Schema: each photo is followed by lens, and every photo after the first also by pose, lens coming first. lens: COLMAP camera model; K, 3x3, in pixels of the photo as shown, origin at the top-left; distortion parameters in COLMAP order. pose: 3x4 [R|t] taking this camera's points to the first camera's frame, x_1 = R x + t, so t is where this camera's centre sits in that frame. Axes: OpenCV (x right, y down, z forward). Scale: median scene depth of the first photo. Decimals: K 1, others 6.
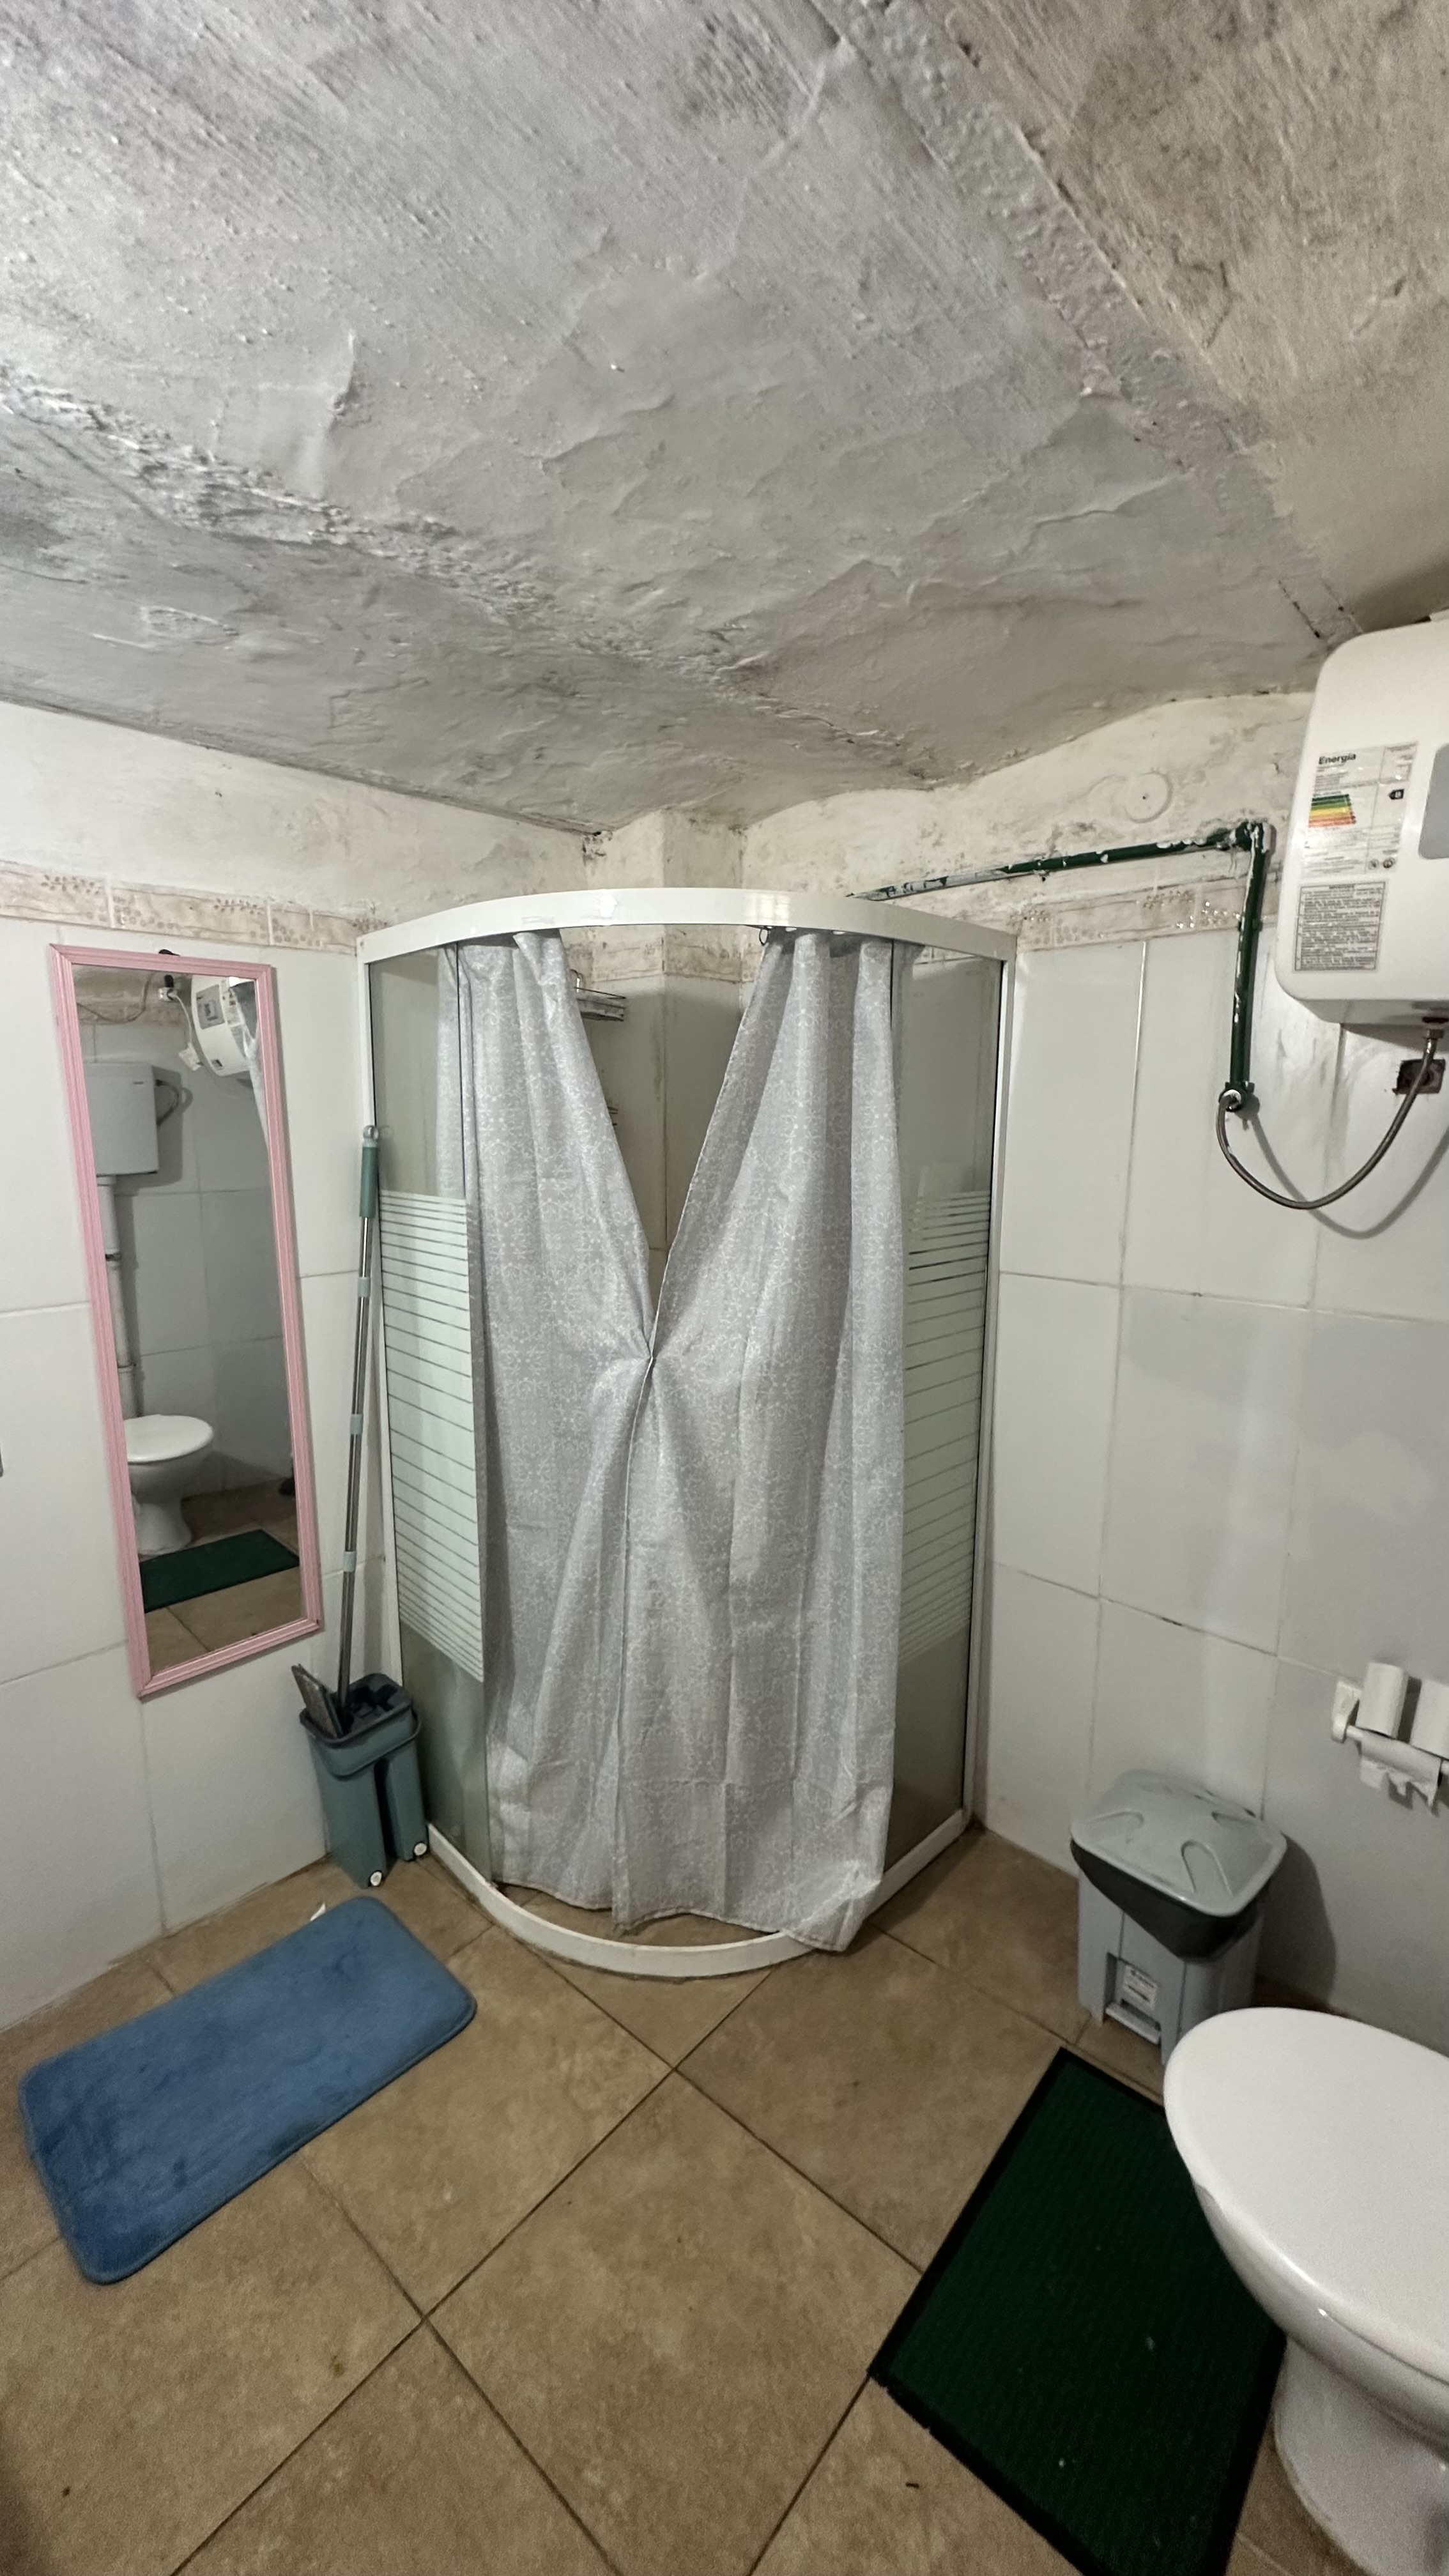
lens RADIAL K [[1022.3, 0, 724.4], [0, 1022.3, 1286.2], [0, 0, 1]] dist [-0.001890, 0.000042]
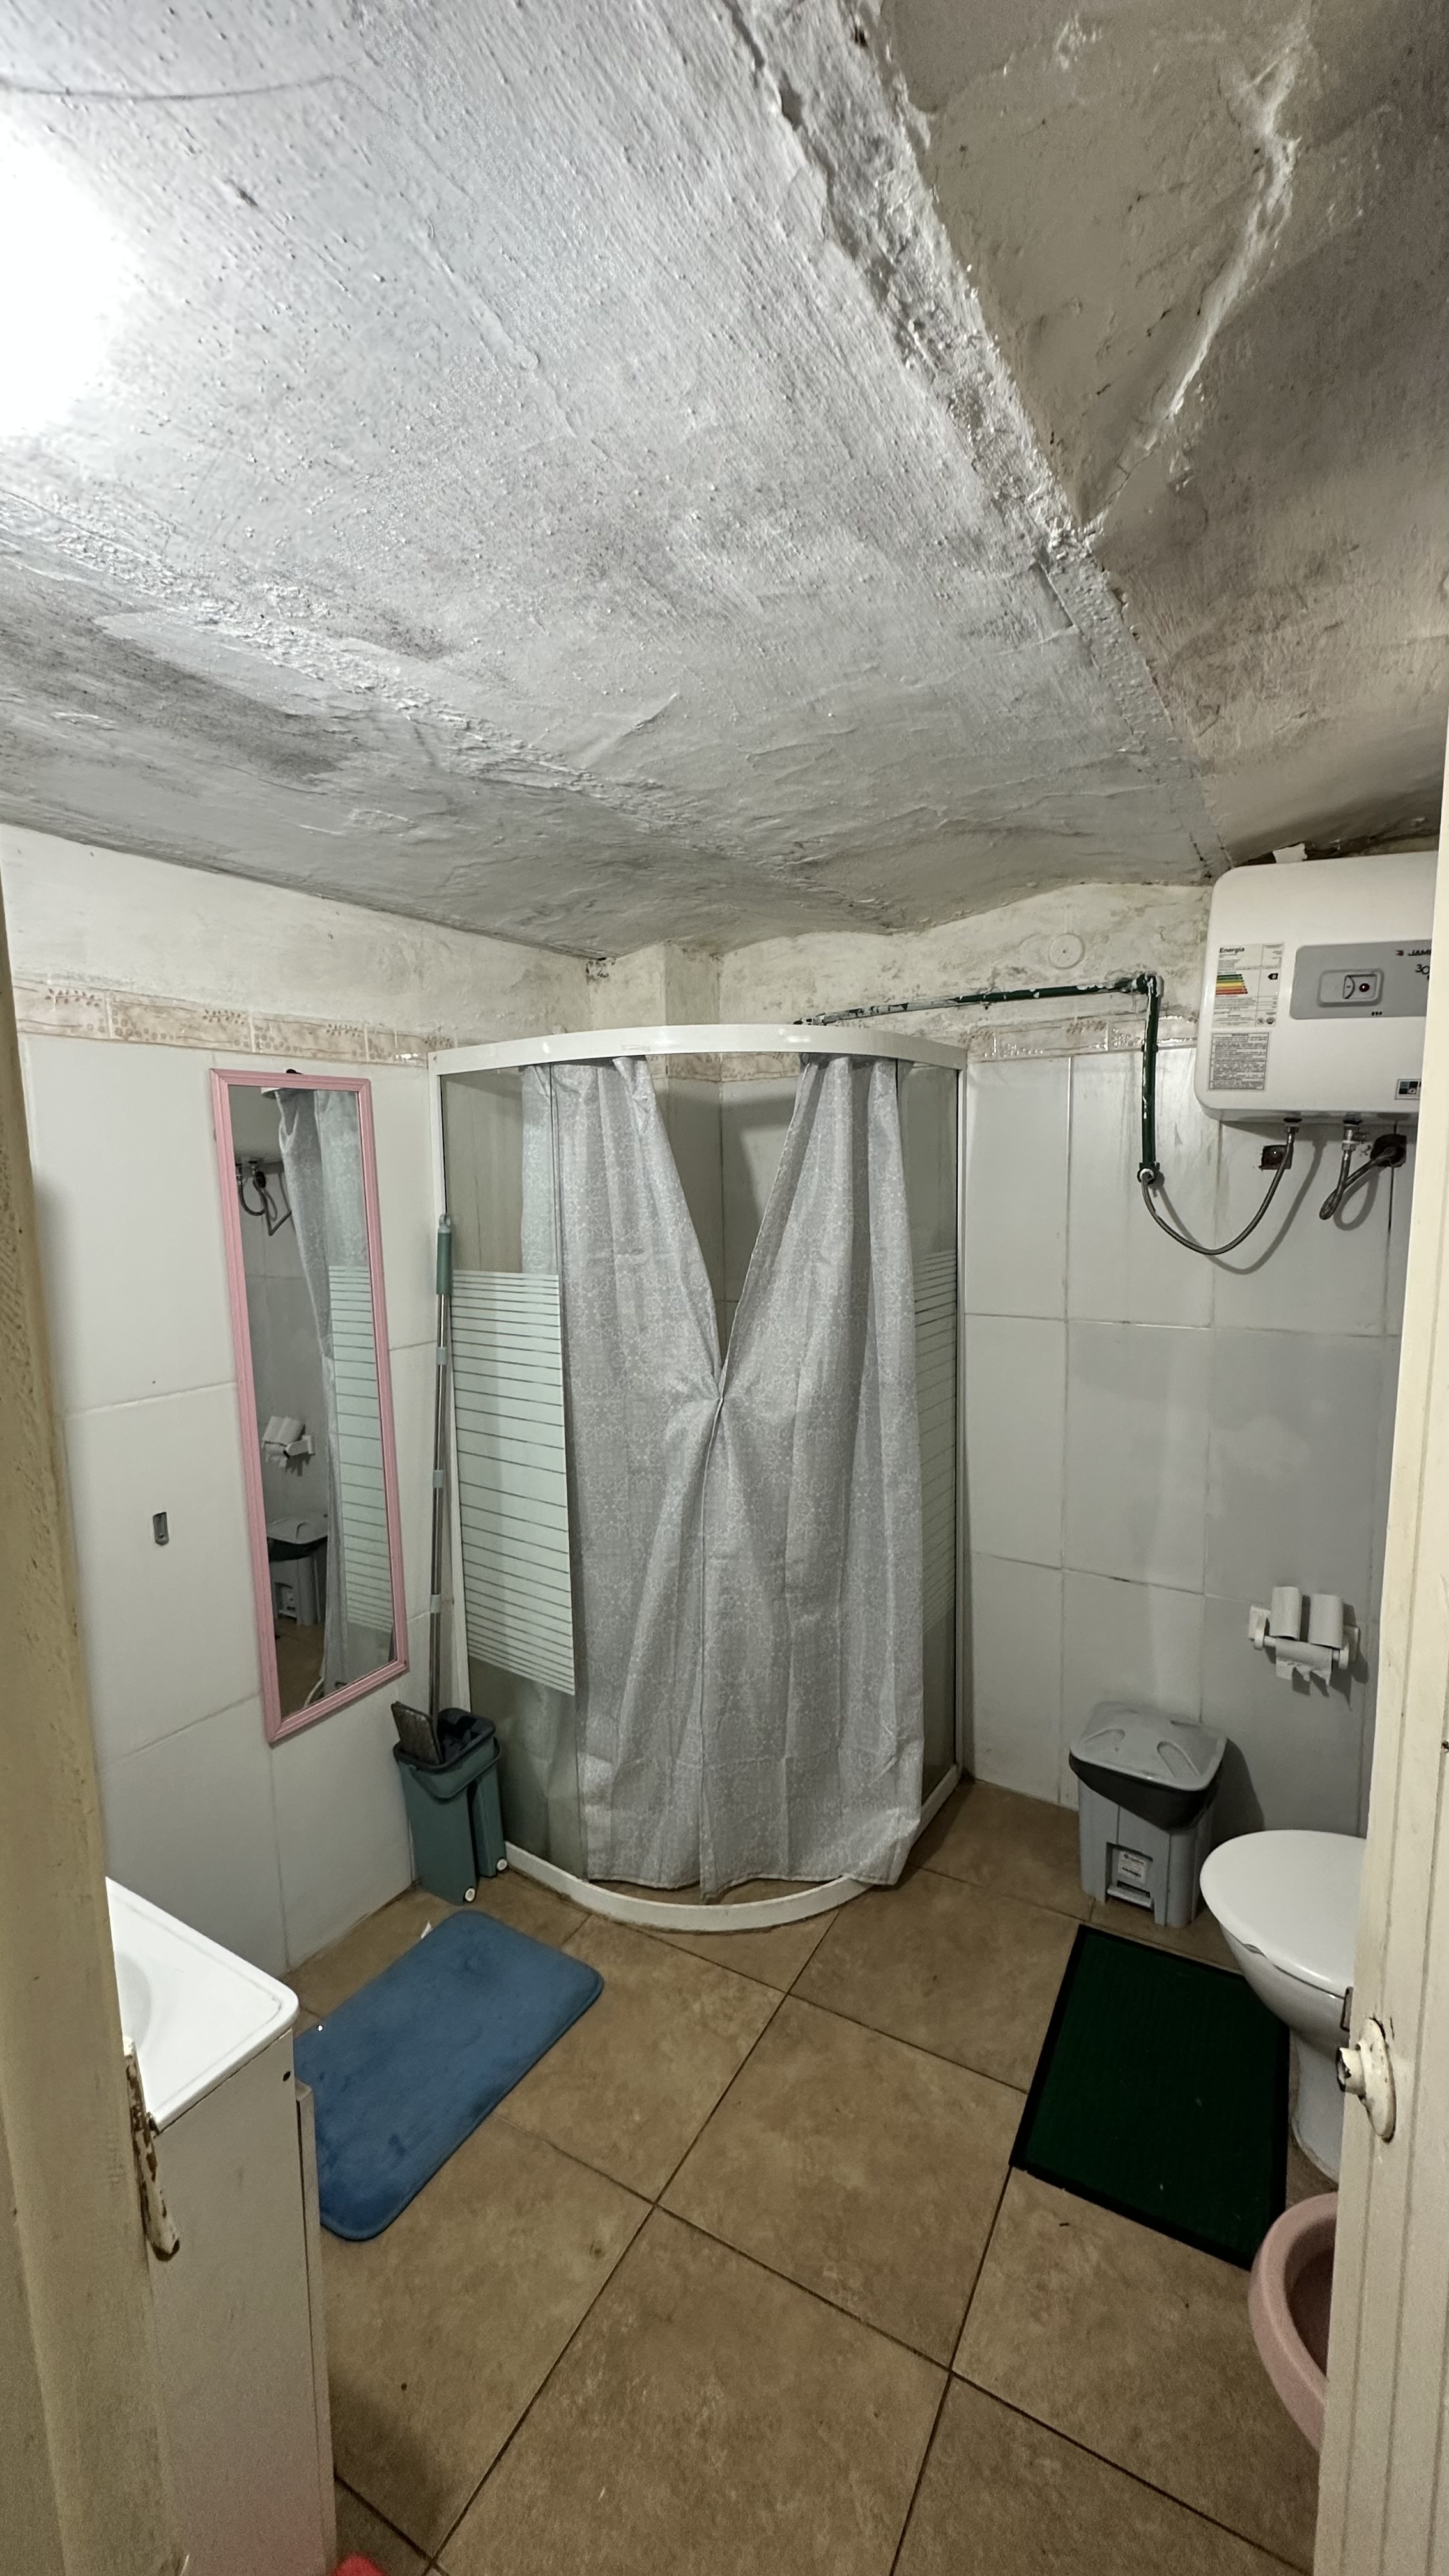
lens RADIAL K [[1016.3, 0, 724.5], [0, 1016.3, 1288.0], [0, 0, 1]] dist [-0.002577, -0.000139]
pose [[0.981235, -0.046840, 0.187041, -0.293237], [0.057443, 0.997011, -0.051669, 0.002232], [-0.184062, 0.061444, 0.980992, -0.192228]]
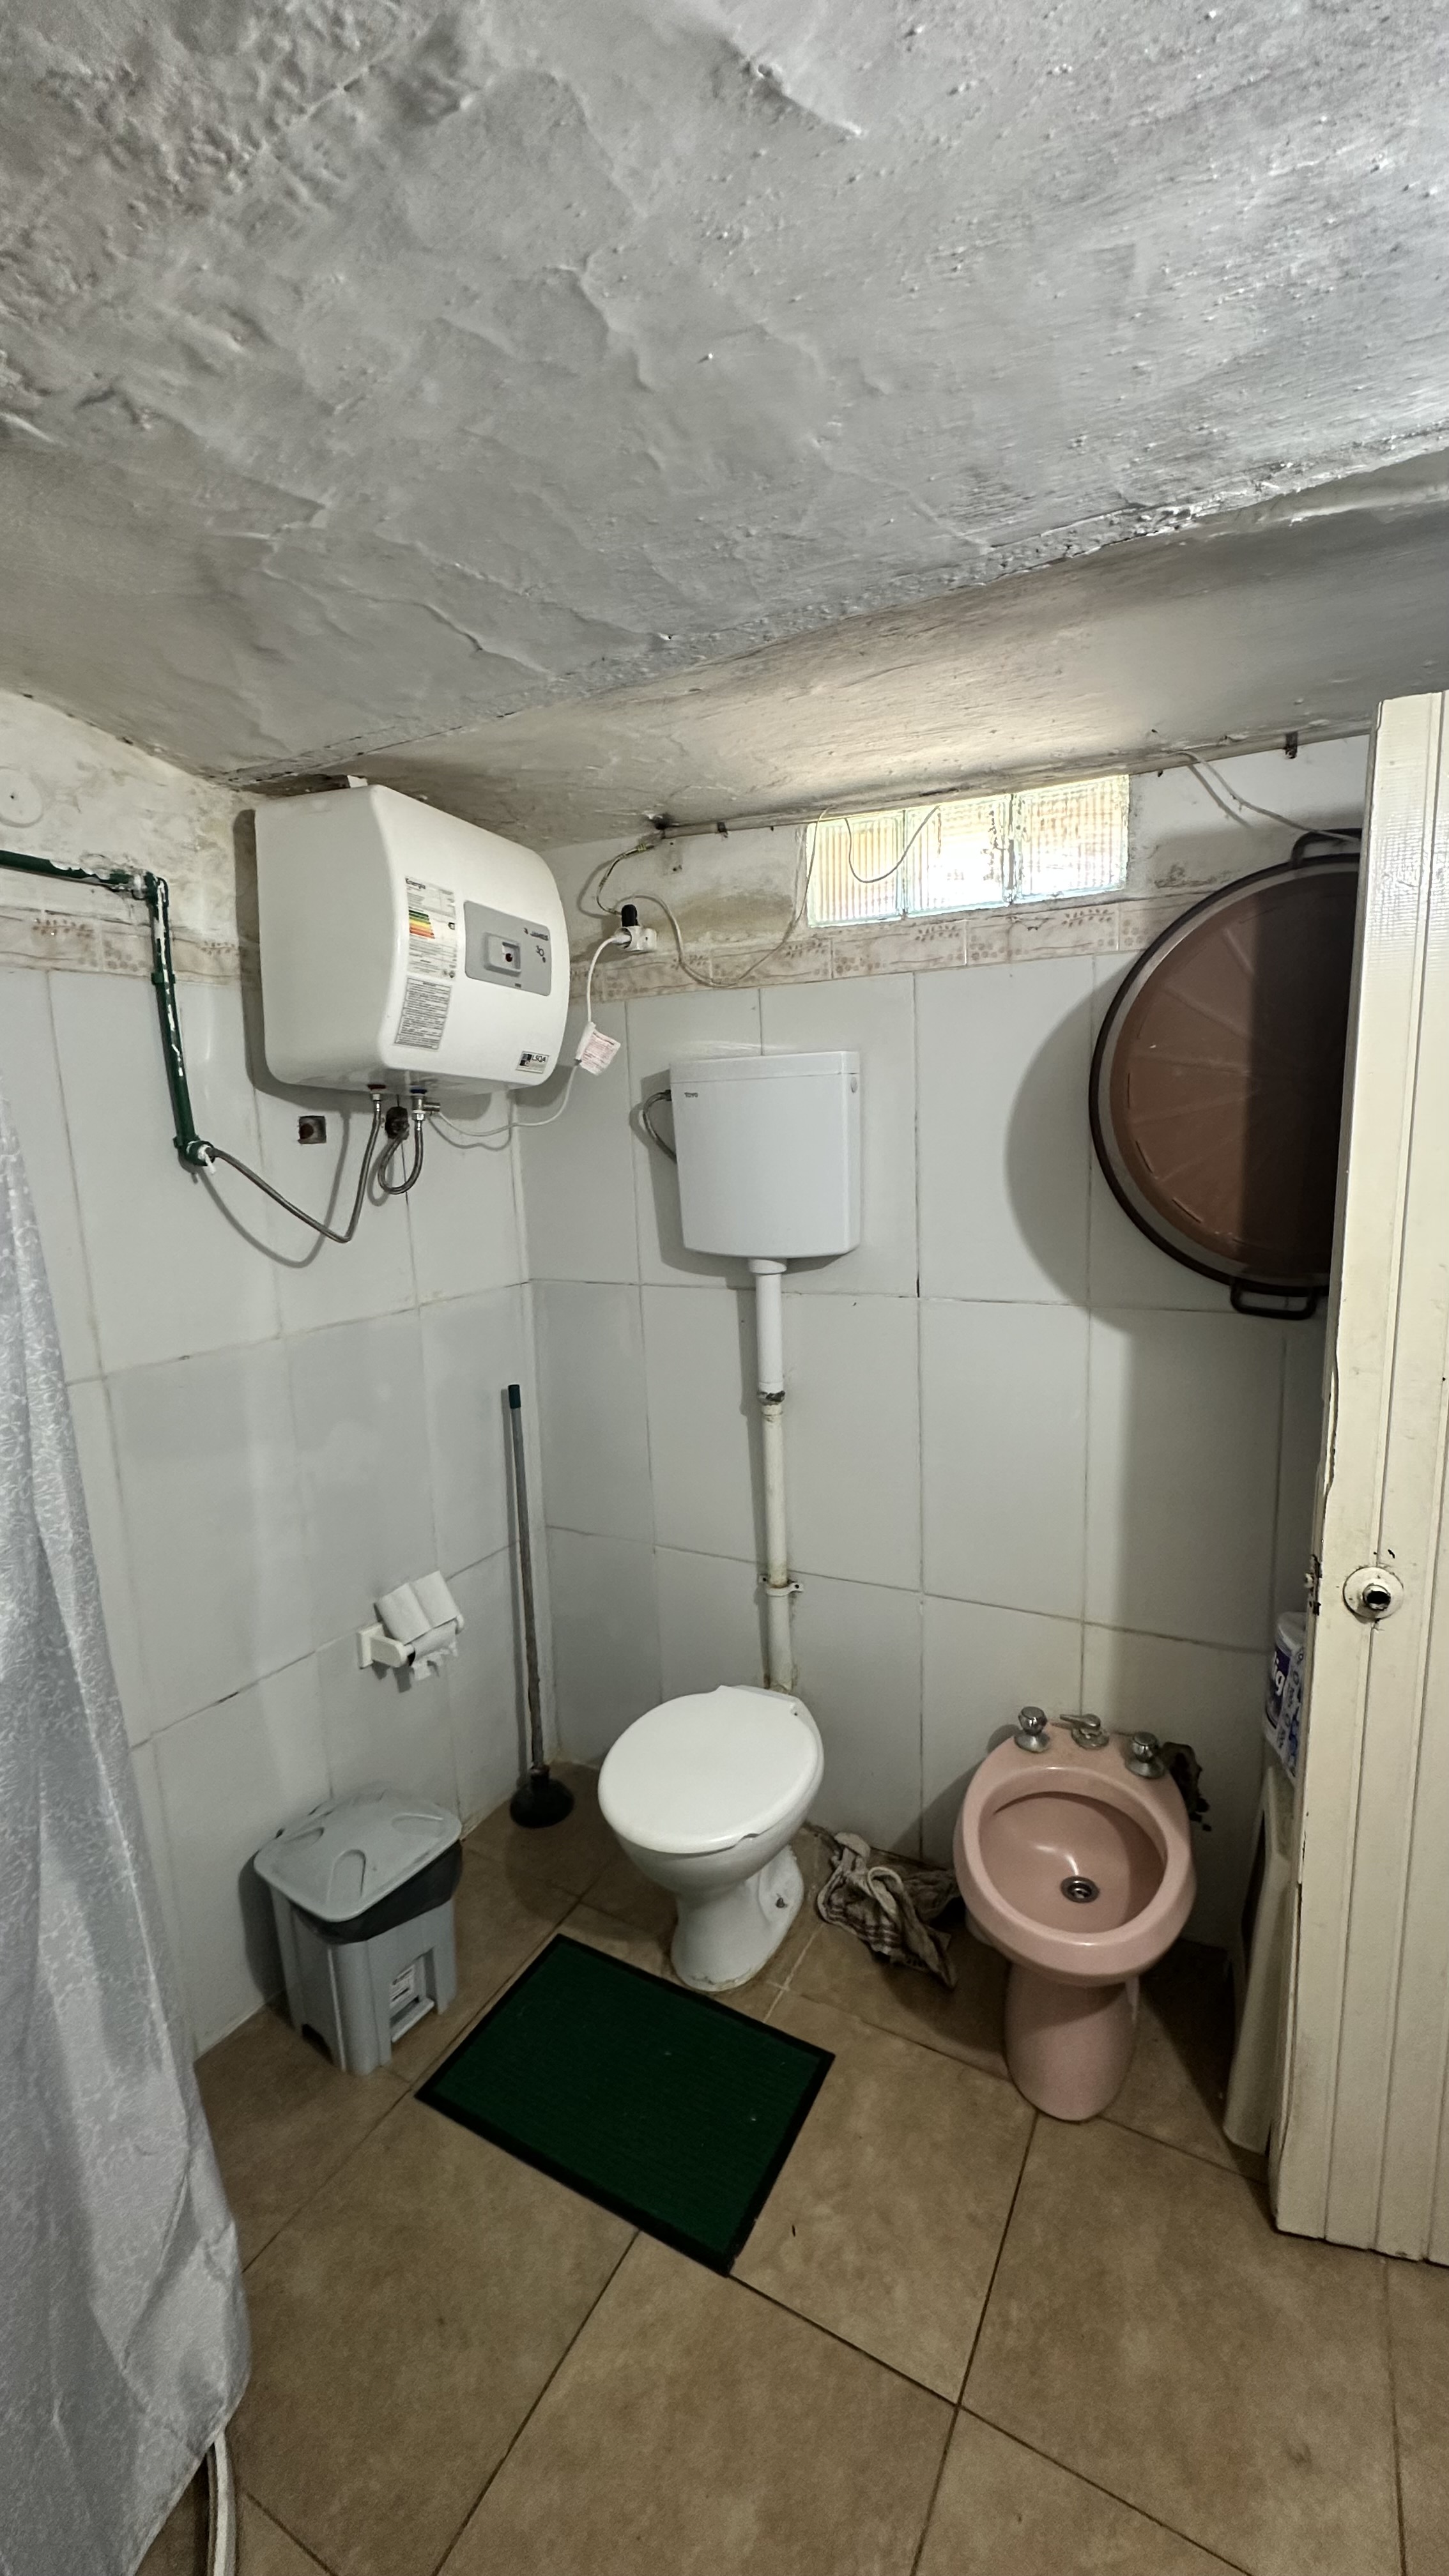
lens RADIAL K [[1028.4, 0, 724.5], [0, 1028.4, 1288.0], [0, 0, 1]] dist [-0.002675, 0.000008]
pose [[-0.198104, -0.152915, 0.968180, -0.569850], [0.202323, 0.960105, 0.193038, -0.141276], [-0.959073, 0.234127, -0.159263, 0.674346]]
